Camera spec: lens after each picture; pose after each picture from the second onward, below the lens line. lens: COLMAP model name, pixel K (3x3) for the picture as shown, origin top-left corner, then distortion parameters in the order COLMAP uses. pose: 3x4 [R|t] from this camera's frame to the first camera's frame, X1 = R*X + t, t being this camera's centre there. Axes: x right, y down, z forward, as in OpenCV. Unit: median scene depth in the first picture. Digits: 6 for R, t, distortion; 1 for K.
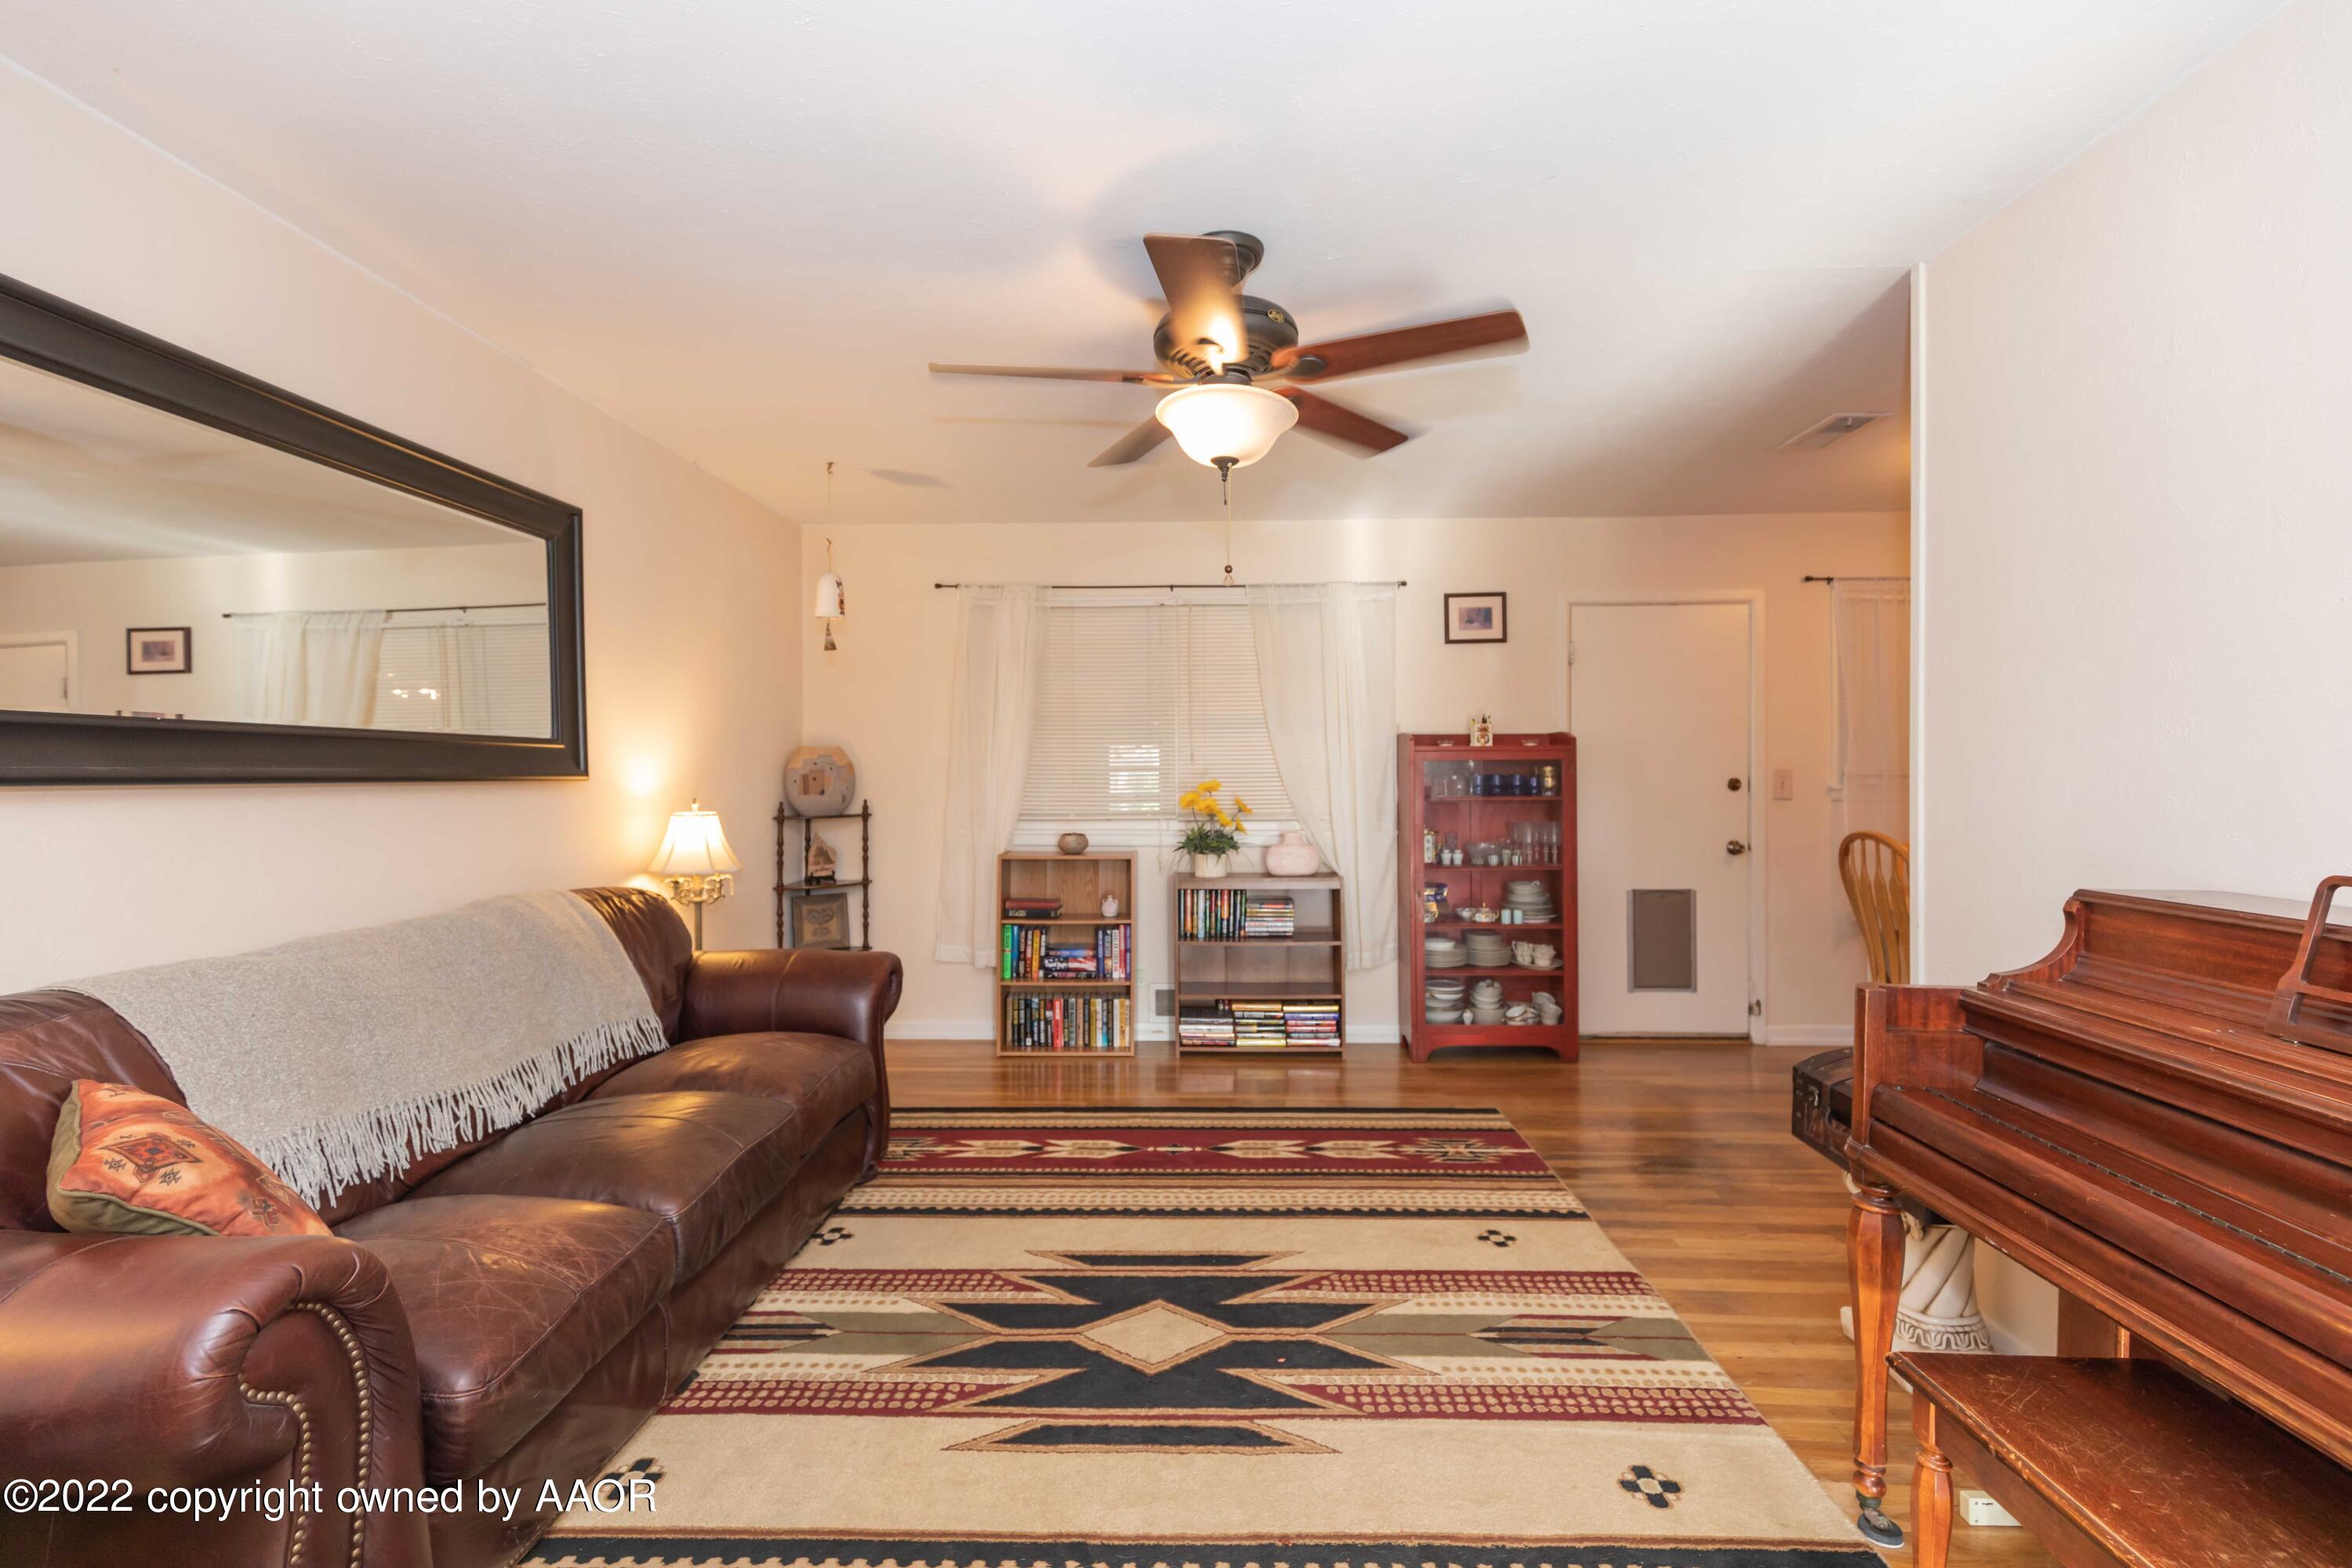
lens RADIAL K [[1060.4, 0, 1194.4], [0, 1060.4, 779.7], [0, 0, 1]] dist [0.011082, -0.000742]
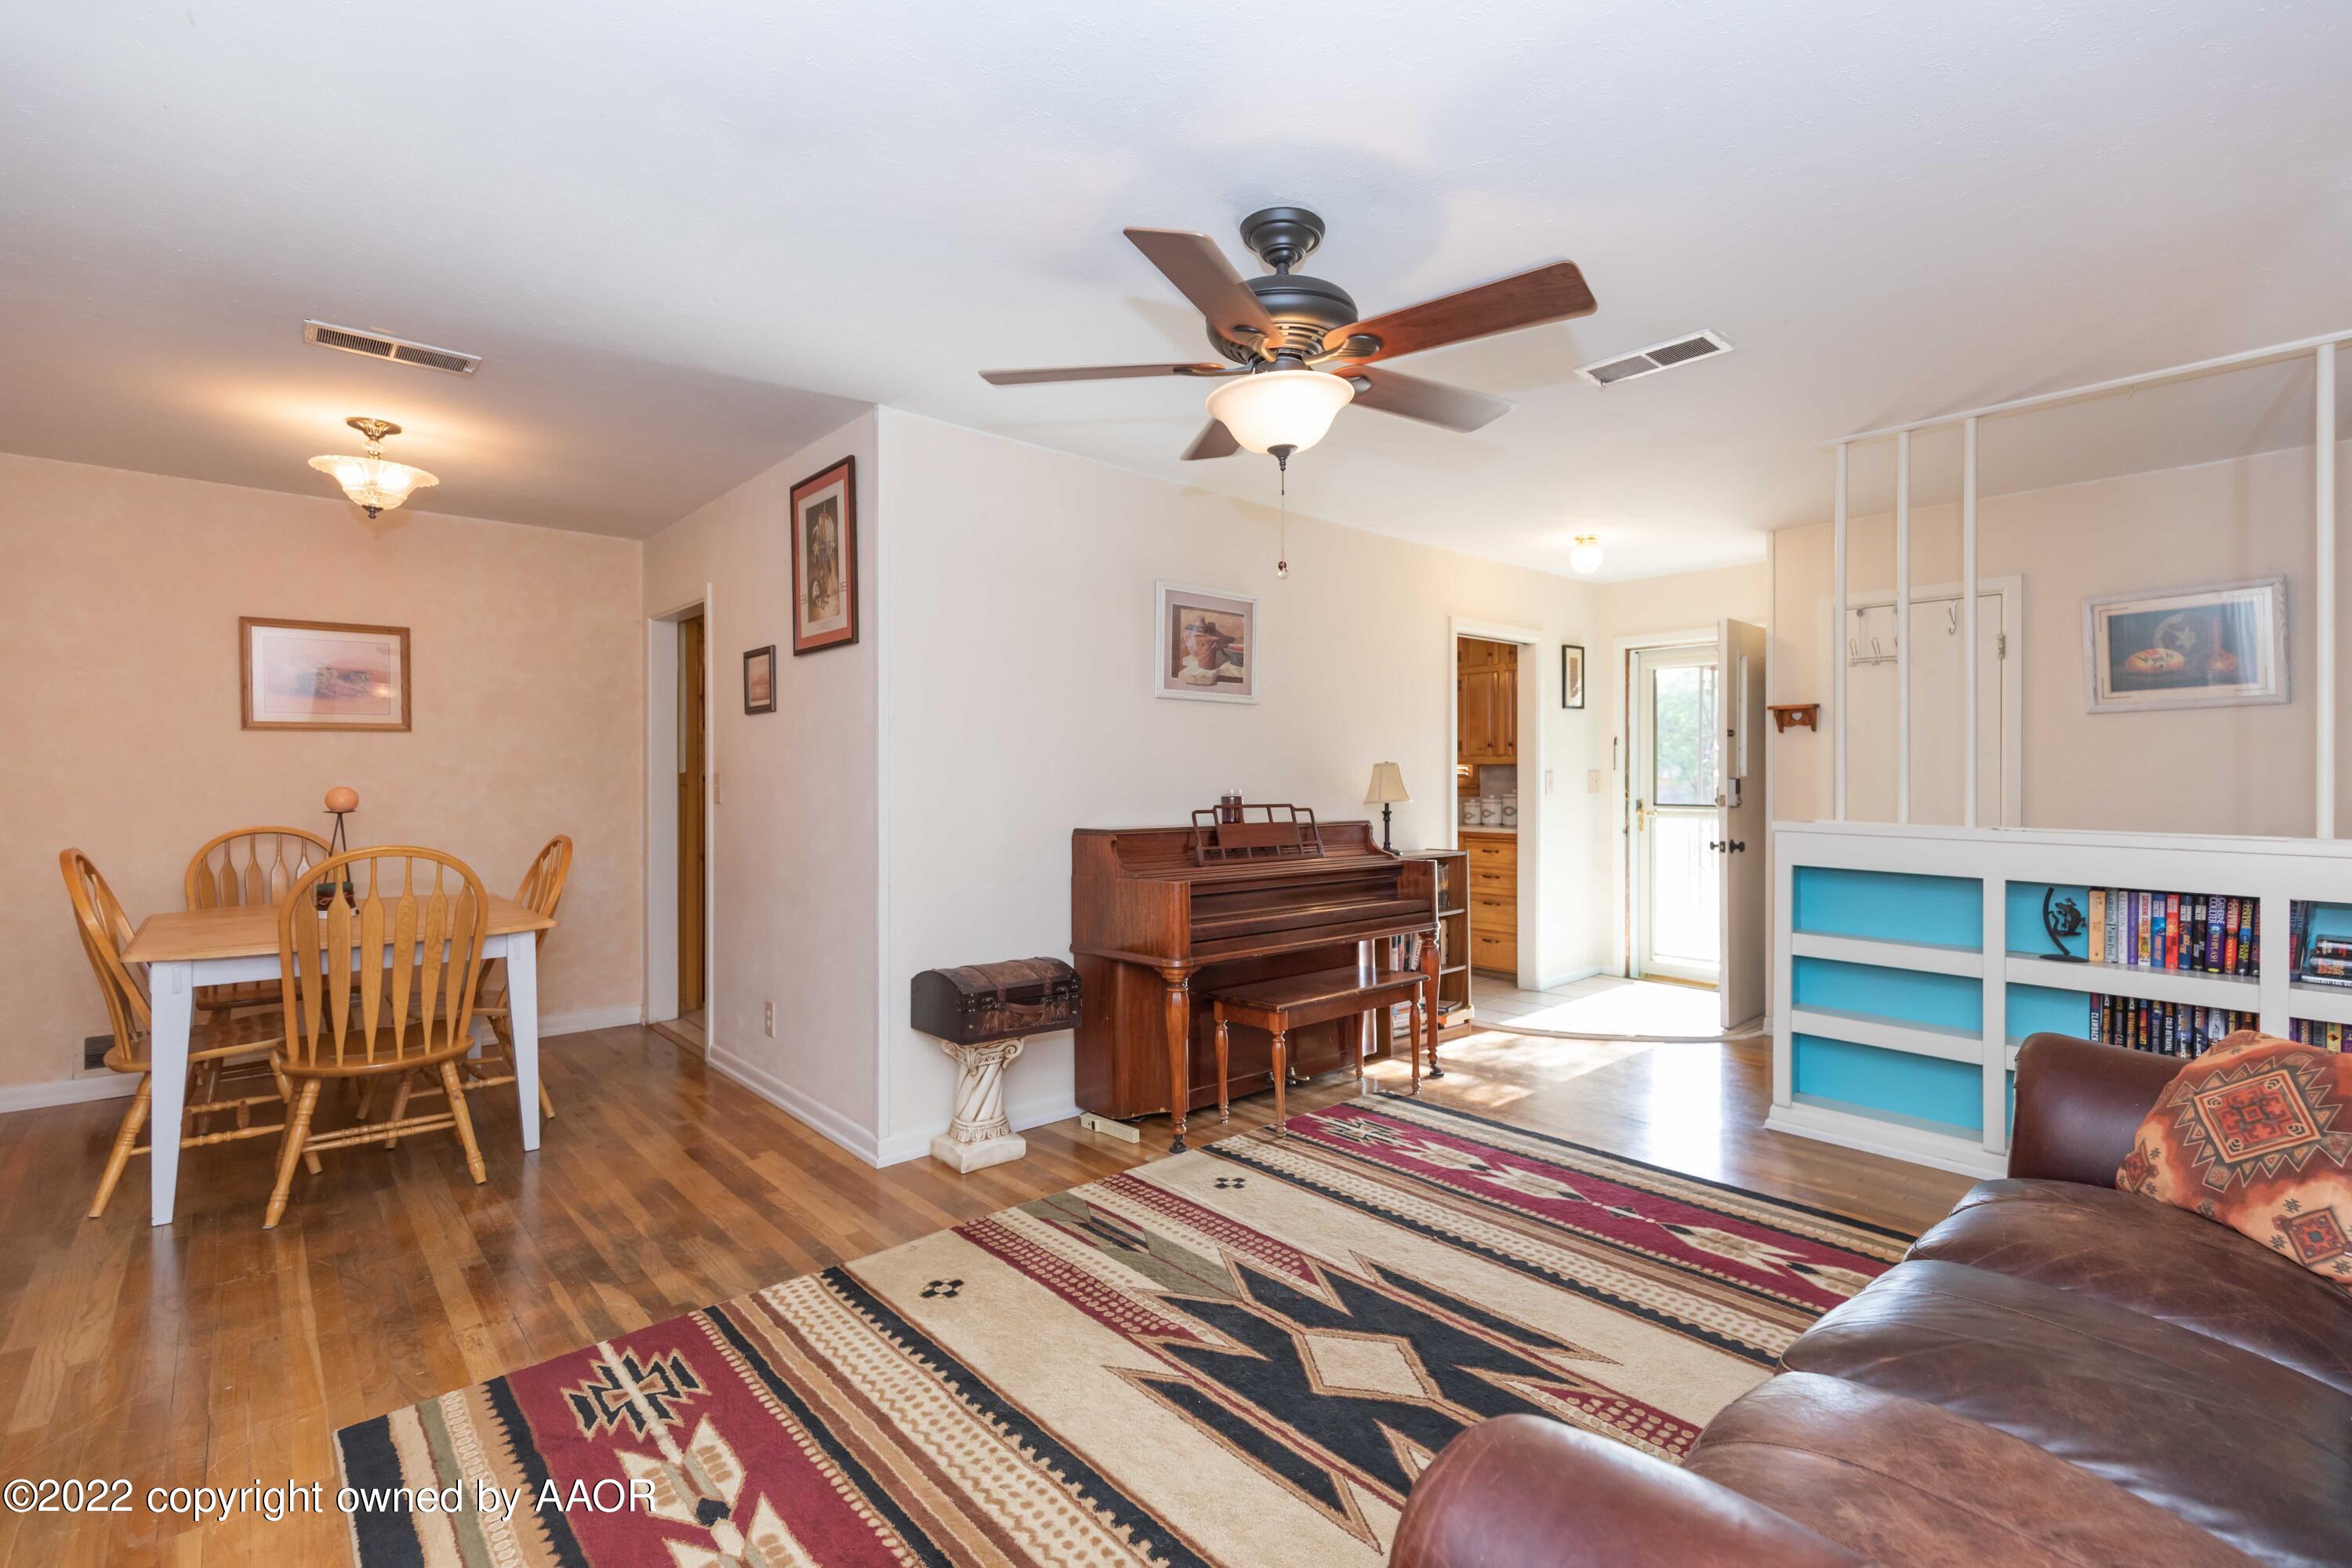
lens RADIAL K [[1060.4, 0, 1194.4], [0, 1060.4, 779.7], [0, 0, 1]] dist [0.011082, -0.000742]
pose [[-0.692332, -0.002275, 0.721575, -0.379598], [0.003632, 0.999971, 0.006638, -0.005538], [-0.721570, 0.007216, -0.692304, 1.081914]]
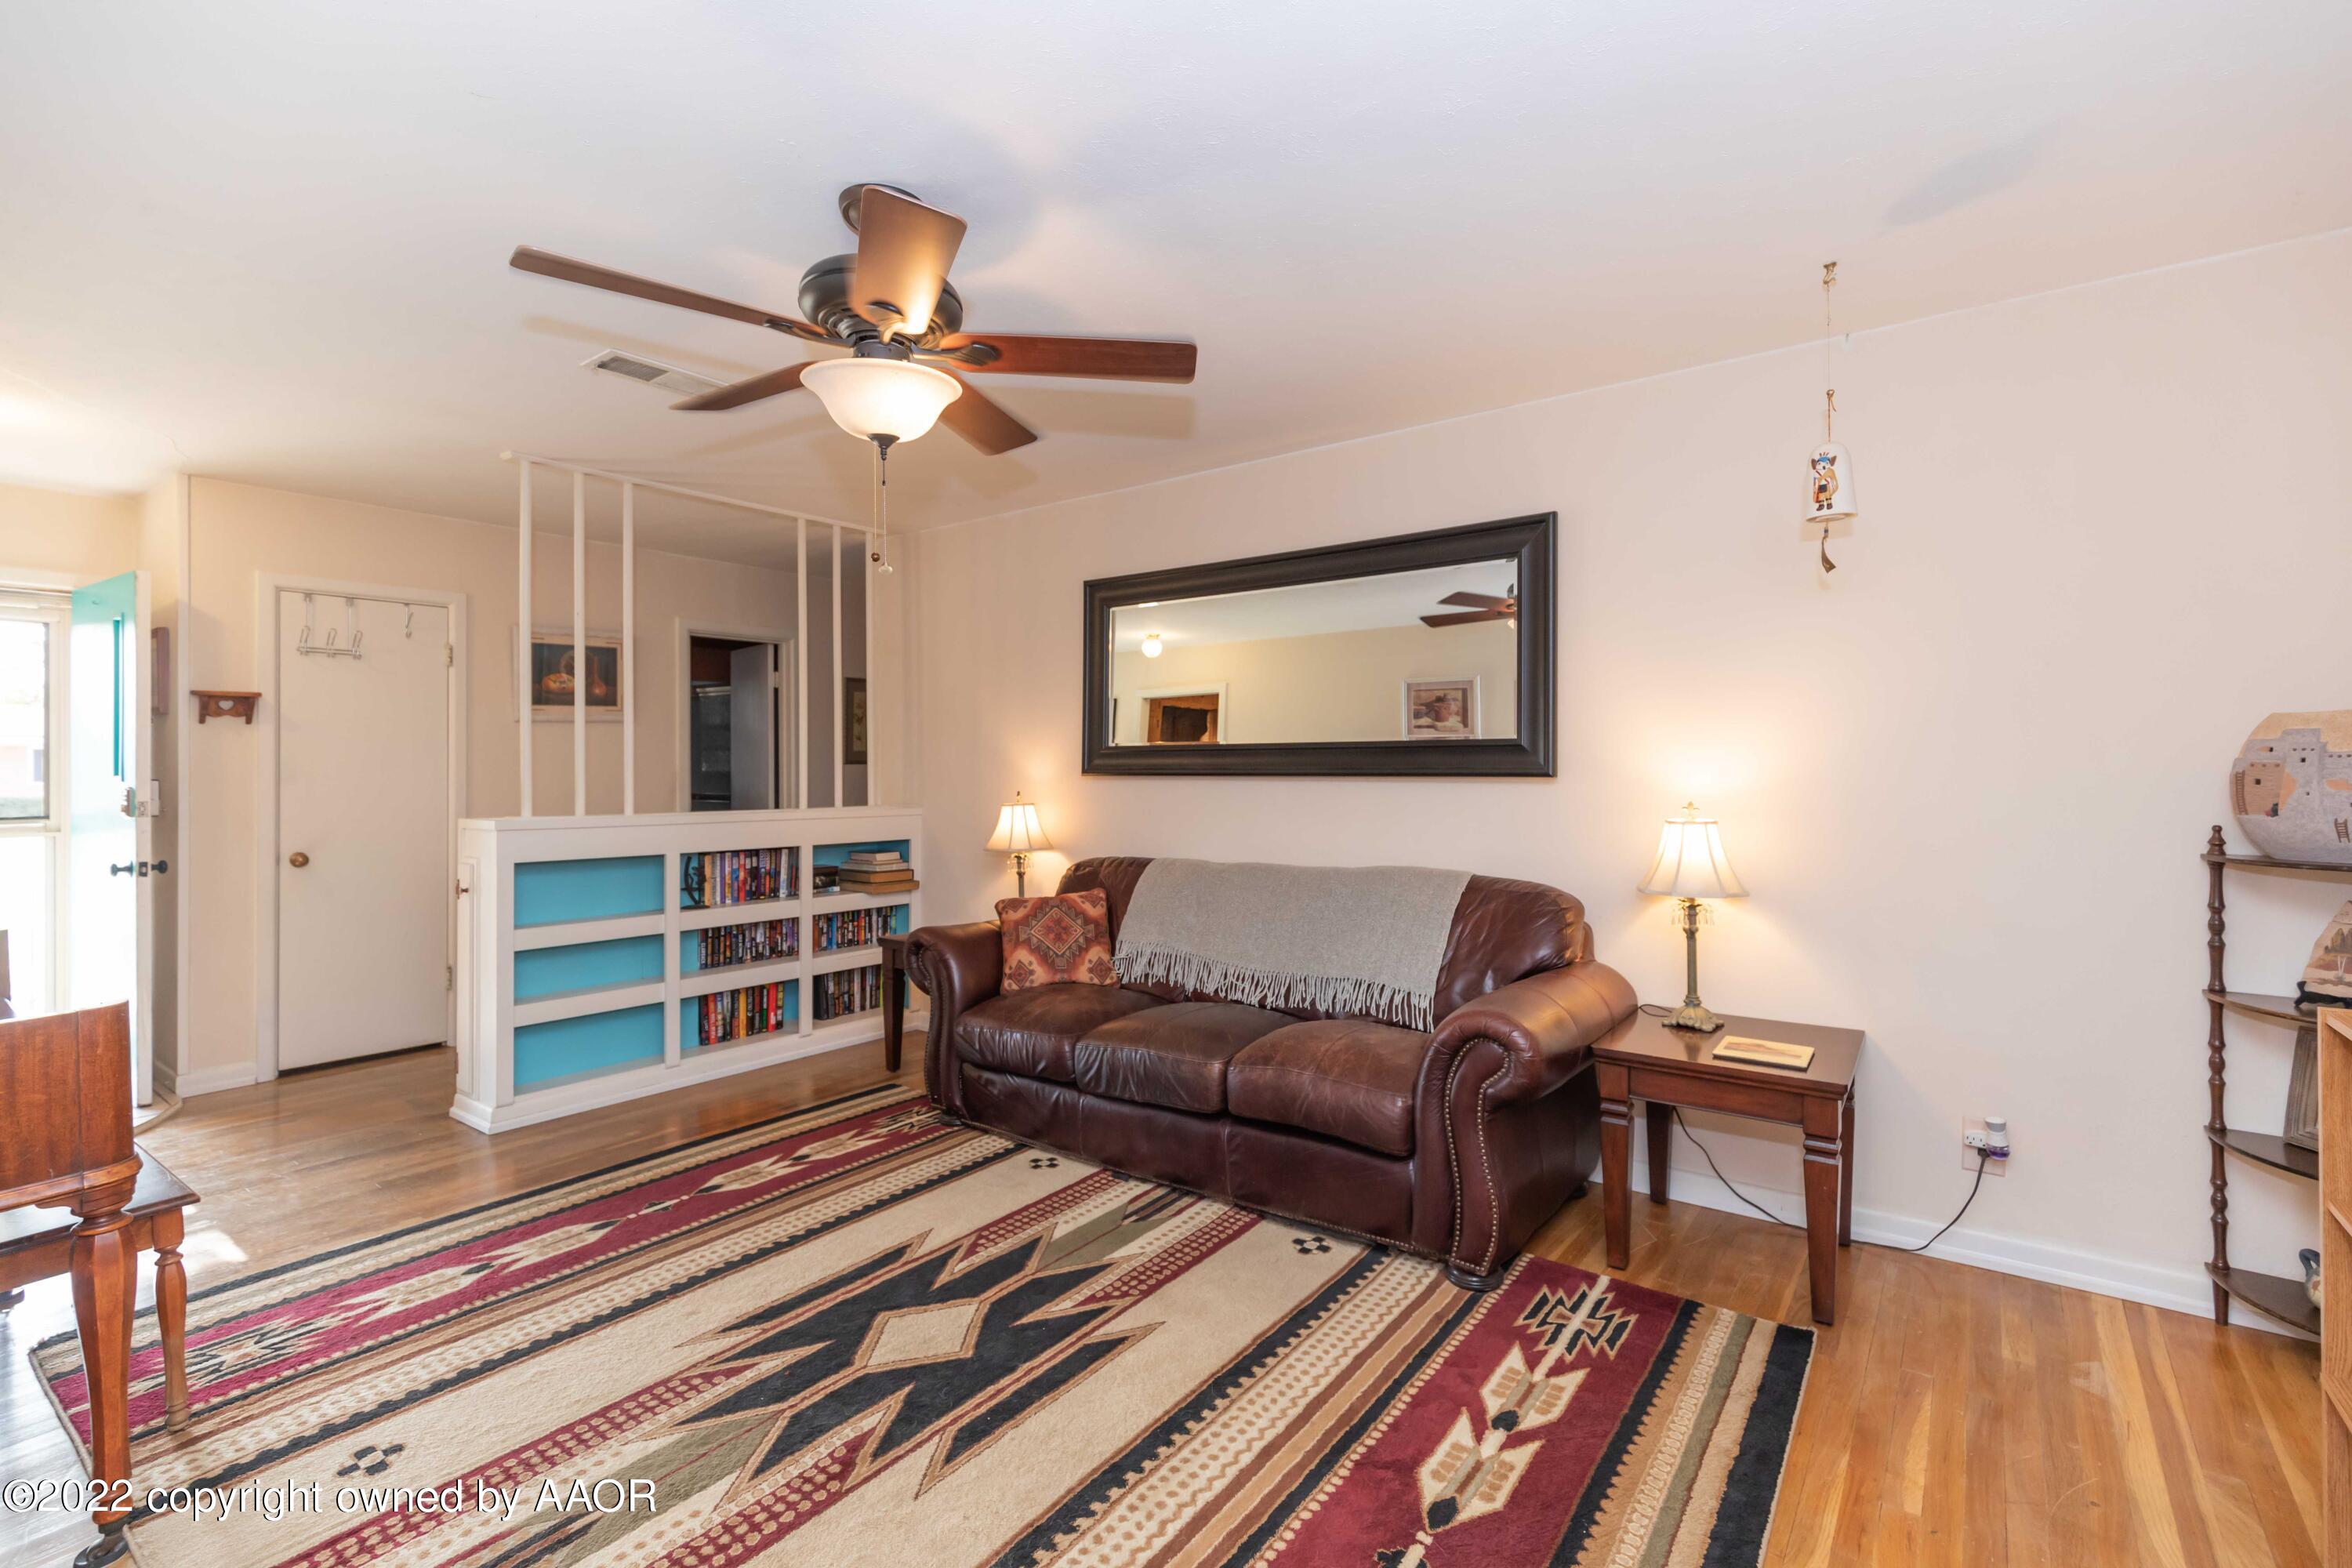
lens RADIAL K [[1057.7, 0, 1181.4], [0, 1057.7, 794.8], [0, 0, 1]] dist [0.008231, -0.000303]
pose [[-0.577608, 0.029178, -0.815793, 0.388543], [0.000151, 0.999365, 0.035636, -0.018347], [0.816314, 0.020460, -0.577245, 1.088614]]
